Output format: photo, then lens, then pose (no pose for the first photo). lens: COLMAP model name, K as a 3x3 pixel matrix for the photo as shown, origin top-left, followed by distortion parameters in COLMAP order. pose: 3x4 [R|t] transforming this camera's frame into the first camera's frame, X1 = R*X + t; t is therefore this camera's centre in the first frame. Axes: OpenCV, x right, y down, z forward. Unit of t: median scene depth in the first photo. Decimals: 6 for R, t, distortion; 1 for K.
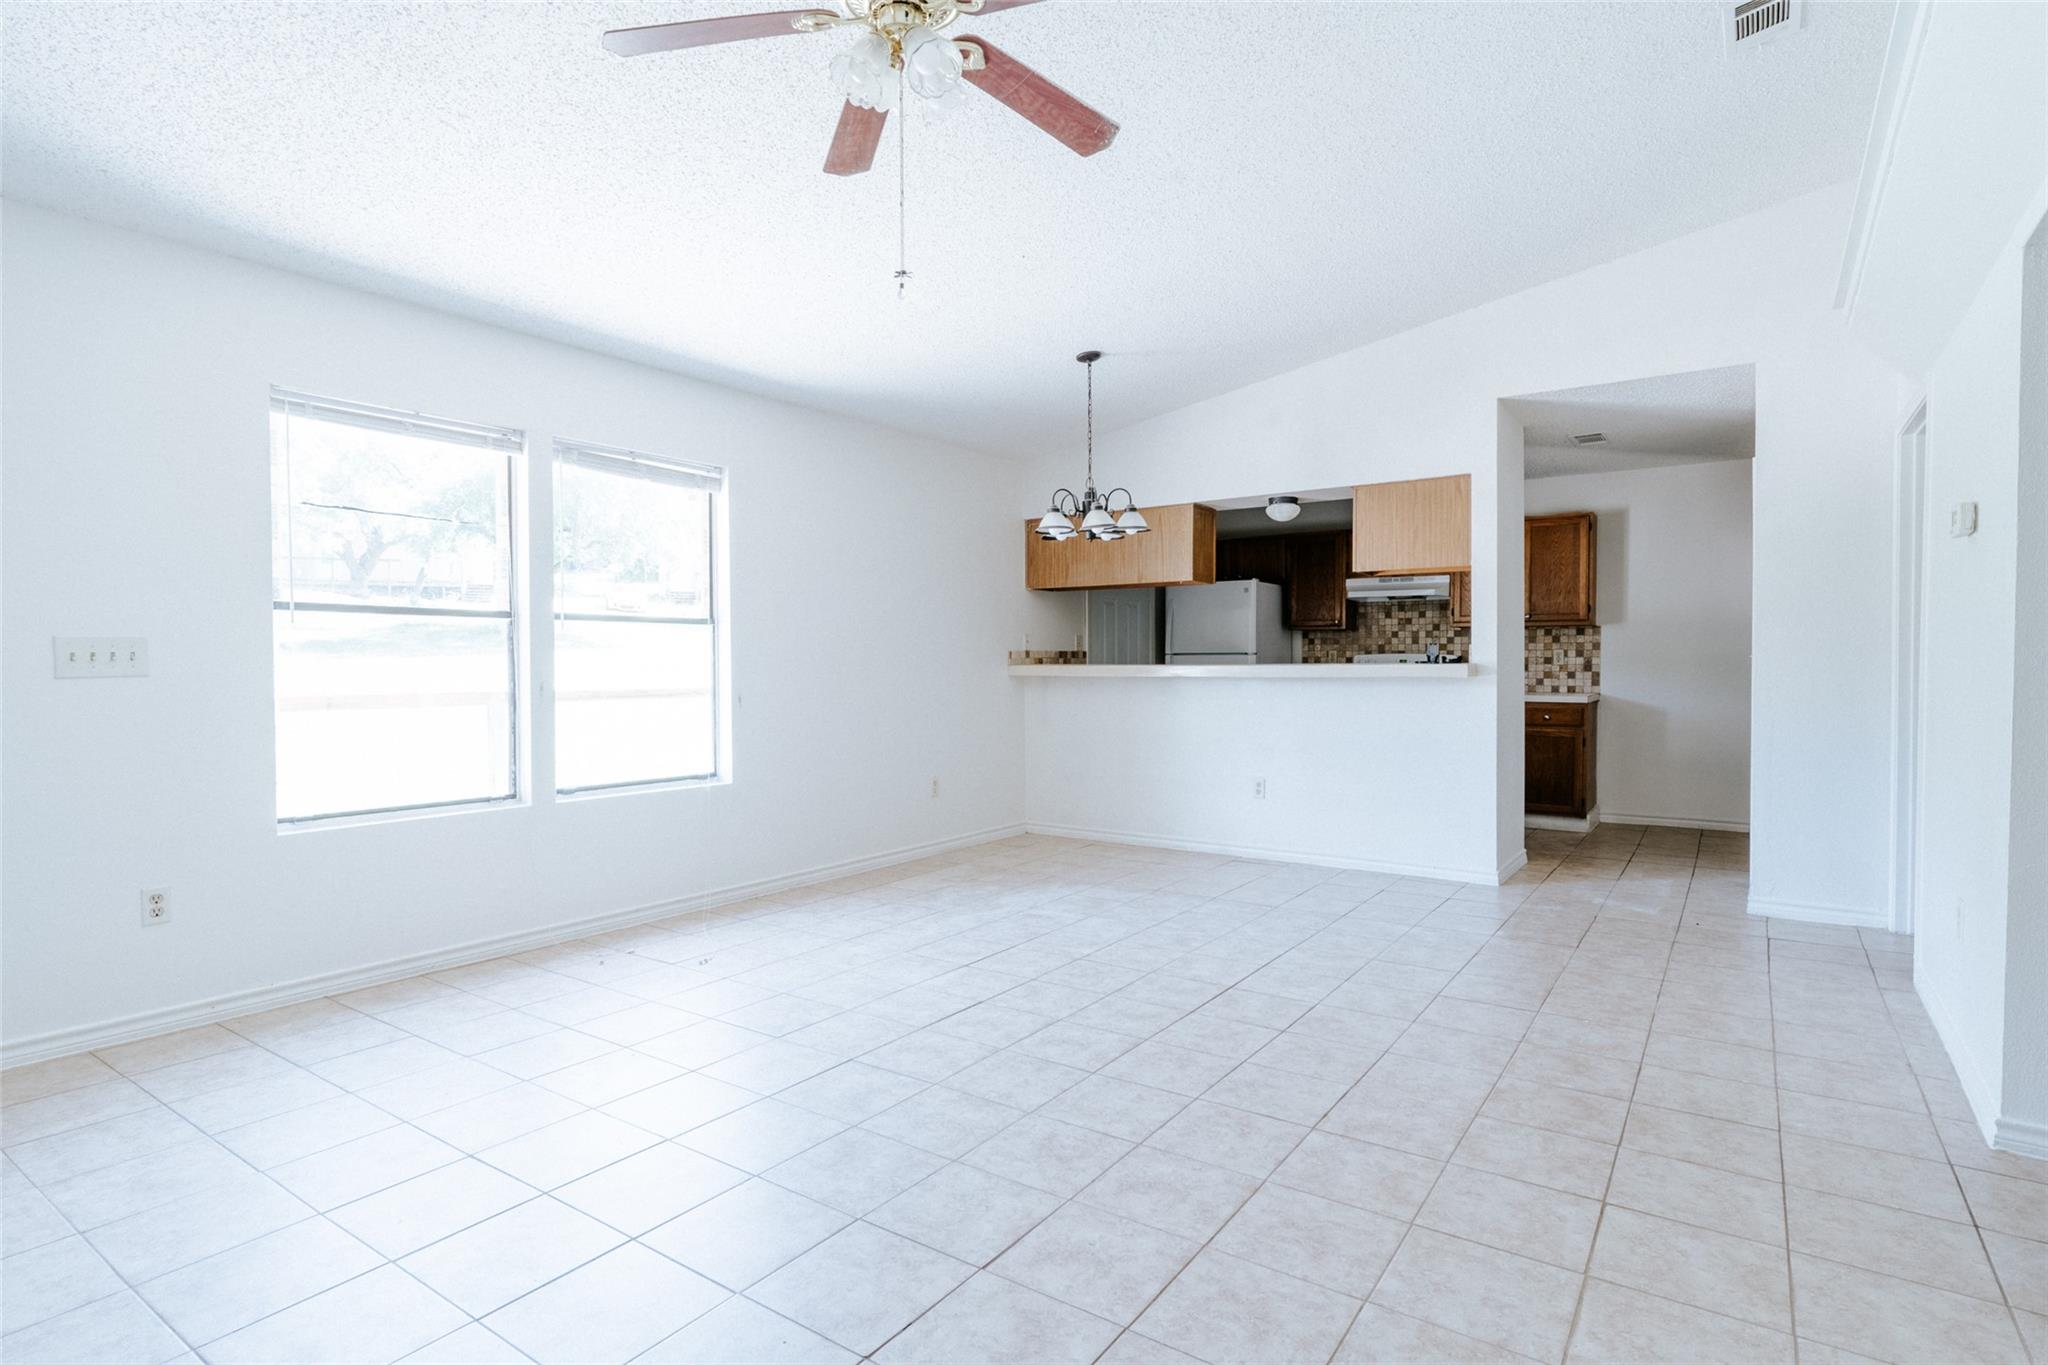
lens RADIAL K [[1043.0, 0, 1027.6], [0, 1043.0, 682.2], [0, 0, 1]] dist [-0.007186, 0.003708]
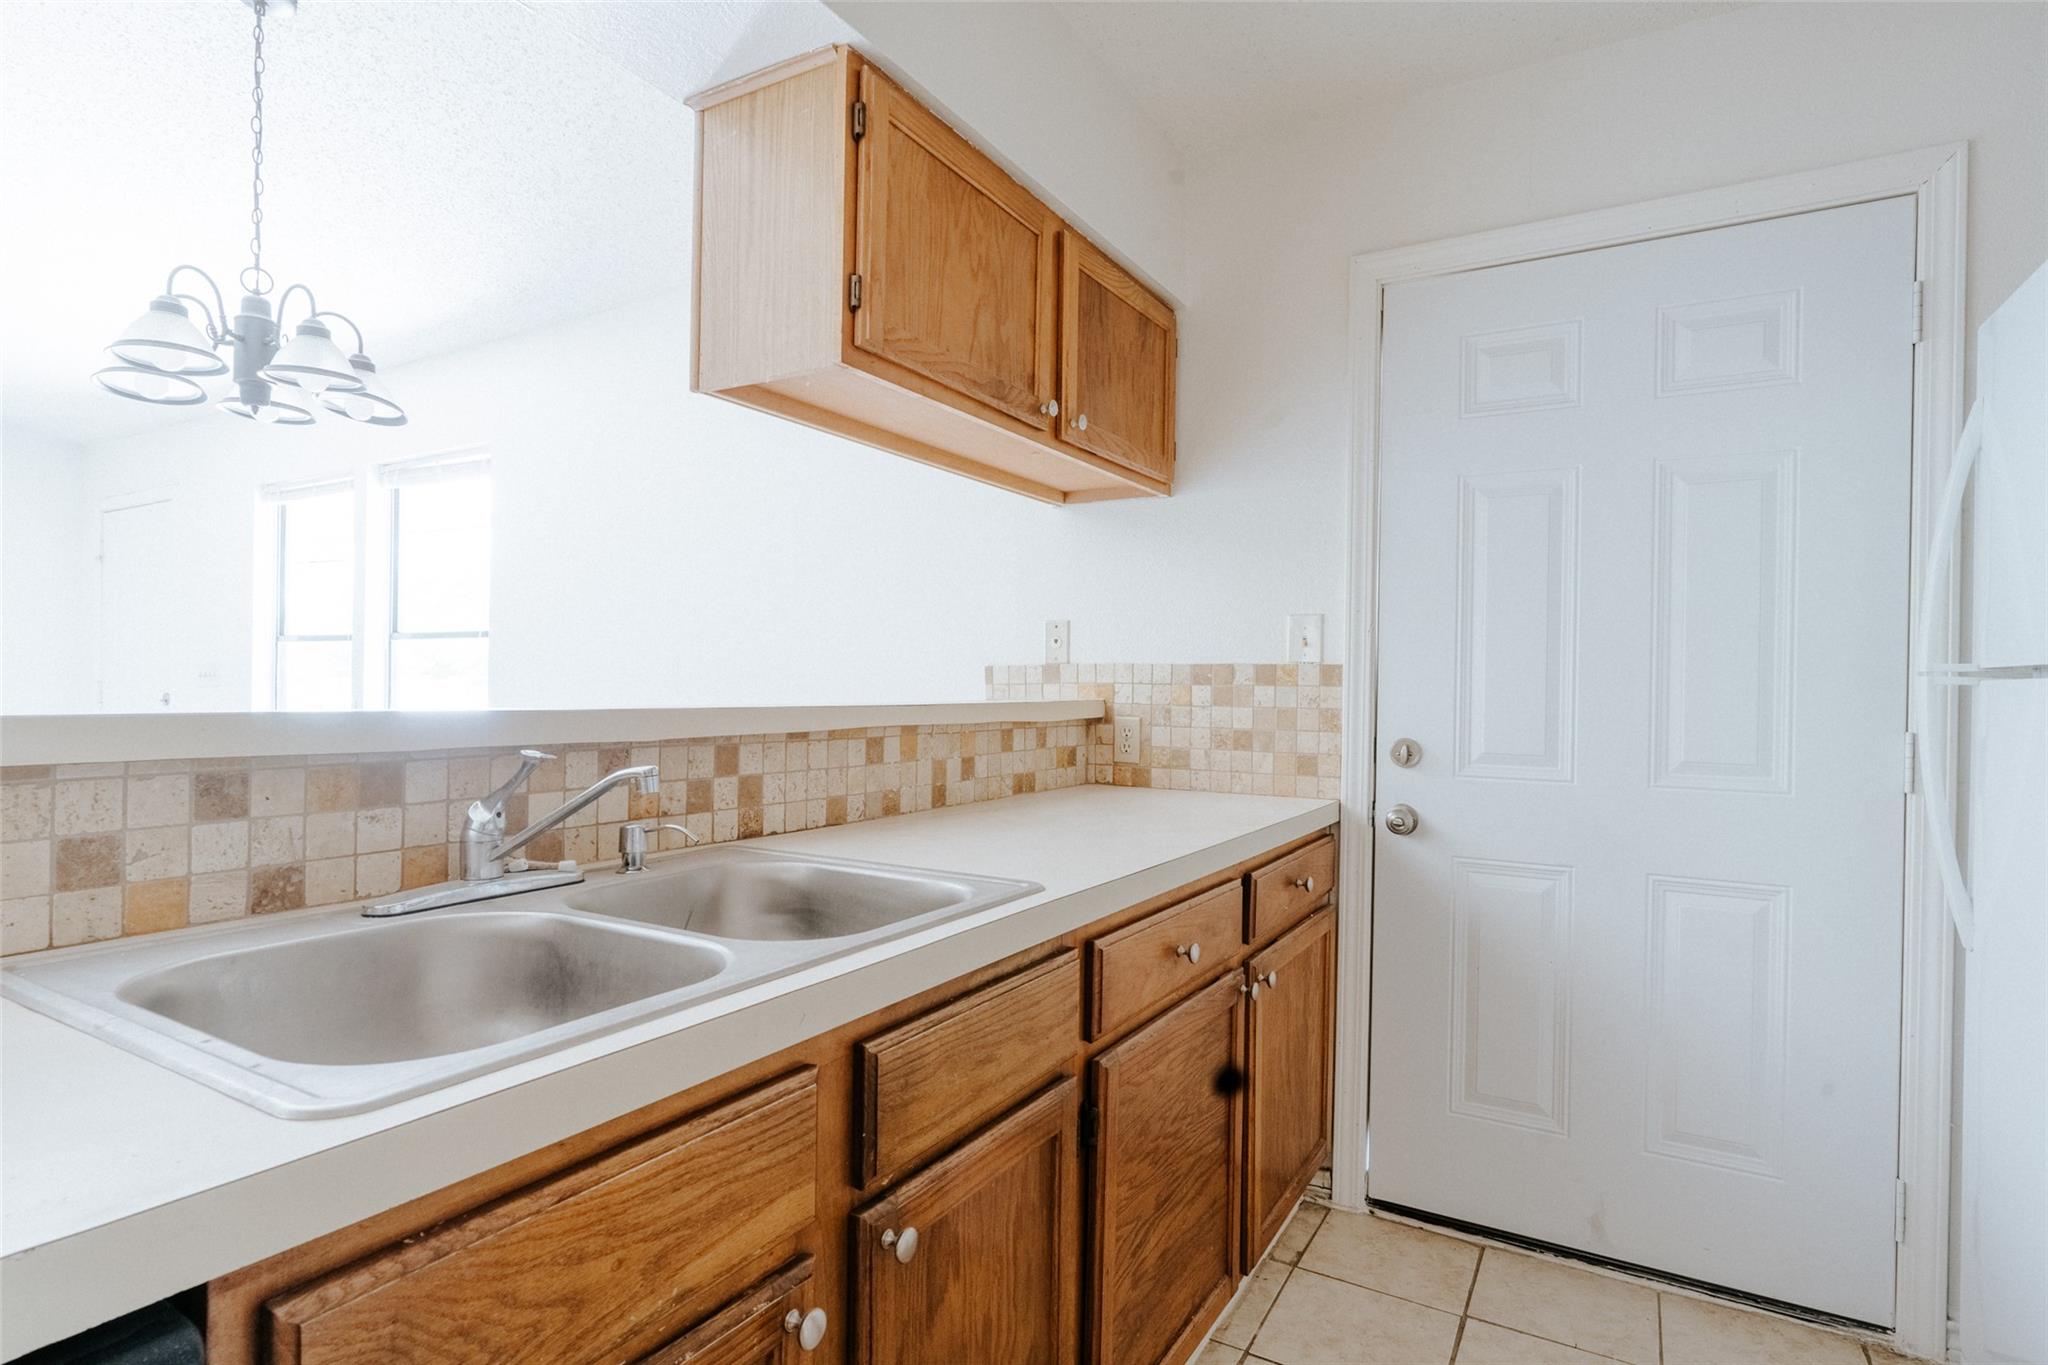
lens RADIAL K [[1043.0, 0, 1029.6], [0, 1043.0, 690.4], [0, 0, 1]] dist [-0.007186, 0.003708]
pose [[0.062159, 0.006989, -0.998042, 0.520471], [-0.032076, 0.999473, 0.005001, -0.029496], [0.997551, 0.031702, 0.062351, 1.287333]]
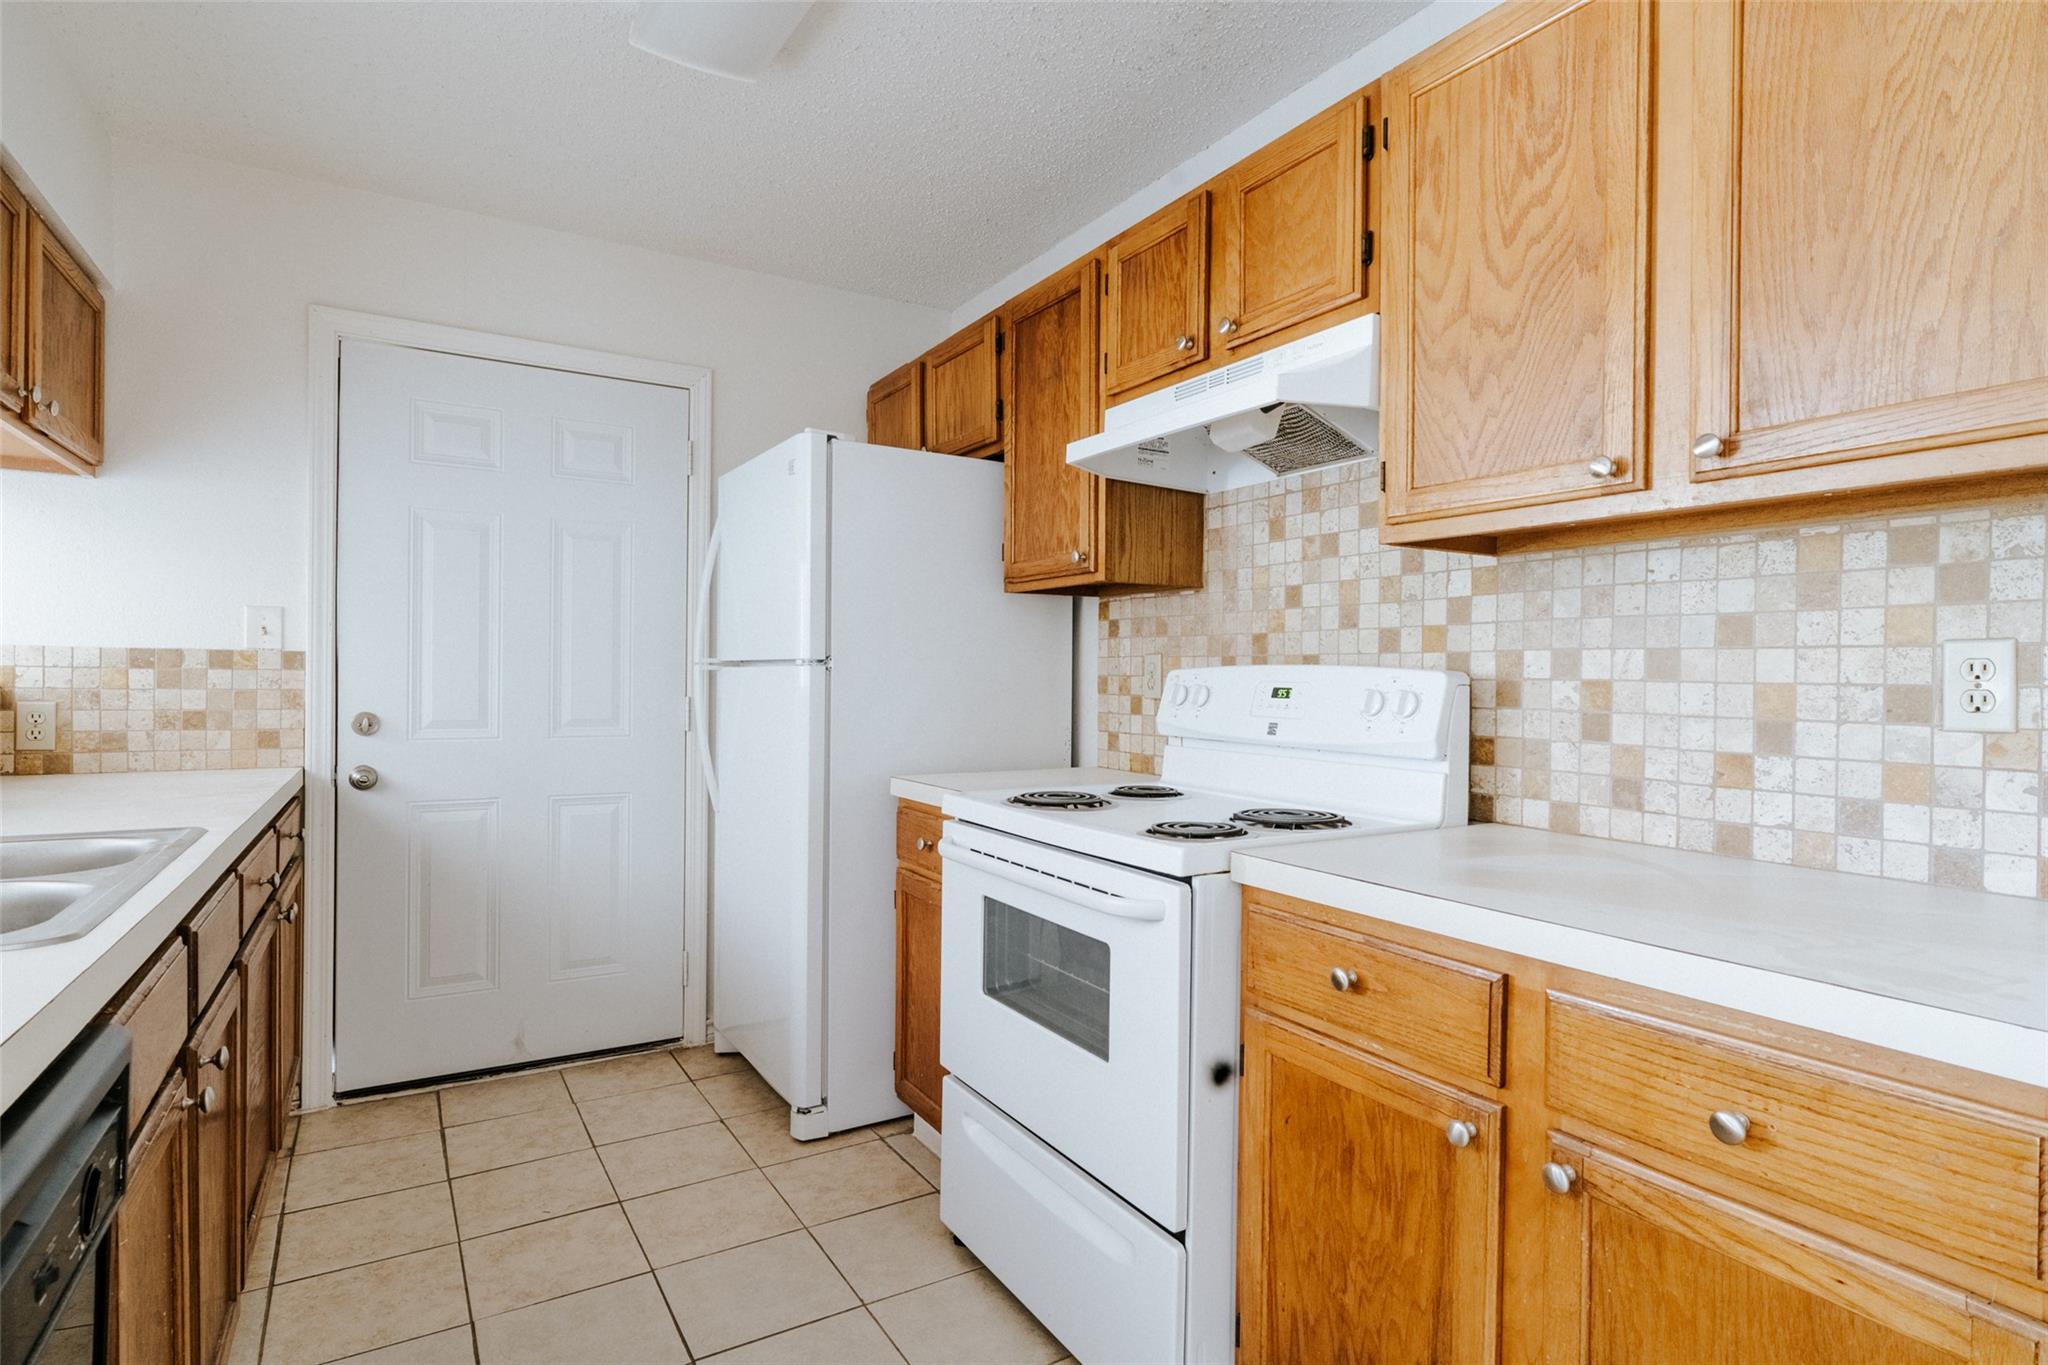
lens RADIAL K [[1043.0, 0, 1024.4], [0, 1043.0, 685.5], [0, 0, 1]] dist [-0.007186, 0.003708]
pose [[0.909908, 0.014575, -0.414555, 0.630359], [-0.020231, 0.999753, -0.009254, -0.027945], [0.414317, 0.016807, 0.909977, 1.120660]]
